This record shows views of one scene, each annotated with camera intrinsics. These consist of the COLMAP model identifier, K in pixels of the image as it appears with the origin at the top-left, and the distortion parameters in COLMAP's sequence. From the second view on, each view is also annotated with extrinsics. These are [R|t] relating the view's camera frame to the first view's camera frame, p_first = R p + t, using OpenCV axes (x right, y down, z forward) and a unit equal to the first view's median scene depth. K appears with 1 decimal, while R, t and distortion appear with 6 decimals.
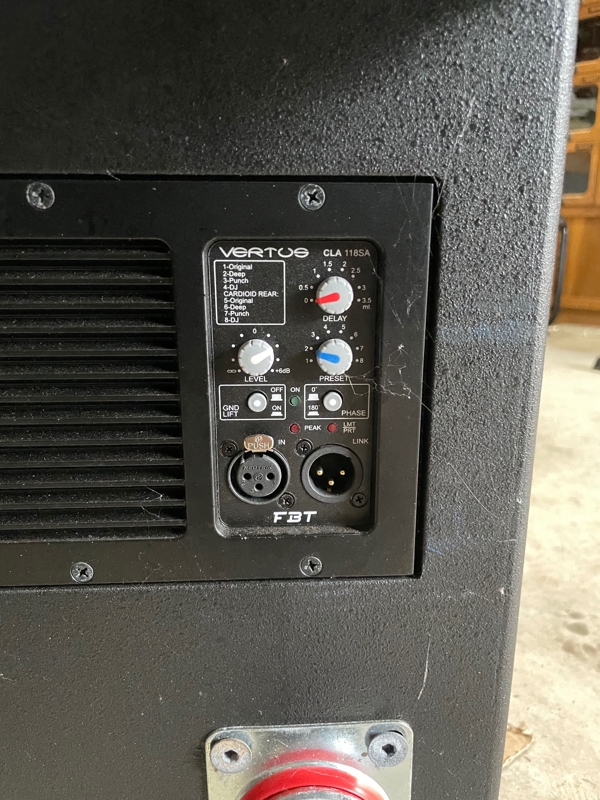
lens RADIAL K [[614.3, 0, 302.1], [0, 614.3, 398.0], [0, 0, 1]] dist [0.045846, -0.074734]
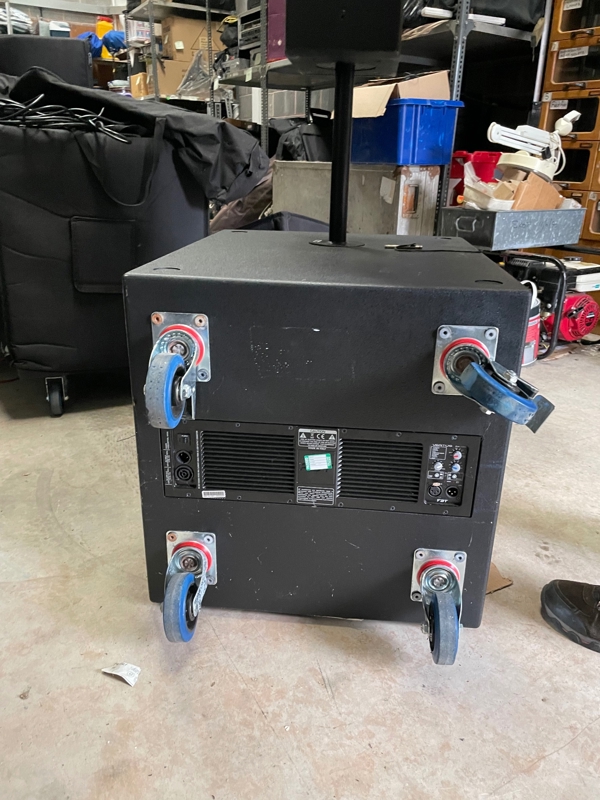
lens RADIAL K [[614.3, 0, 297.1], [0, 614.3, 400.4], [0, 0, 1]] dist [0.045846, -0.074734]
pose [[0.990040, 0.069962, -0.122173, -0.564127], [-0.056882, 0.992582, 0.107448, -0.945922], [0.128784, -0.099428, 0.986676, -3.444173]]
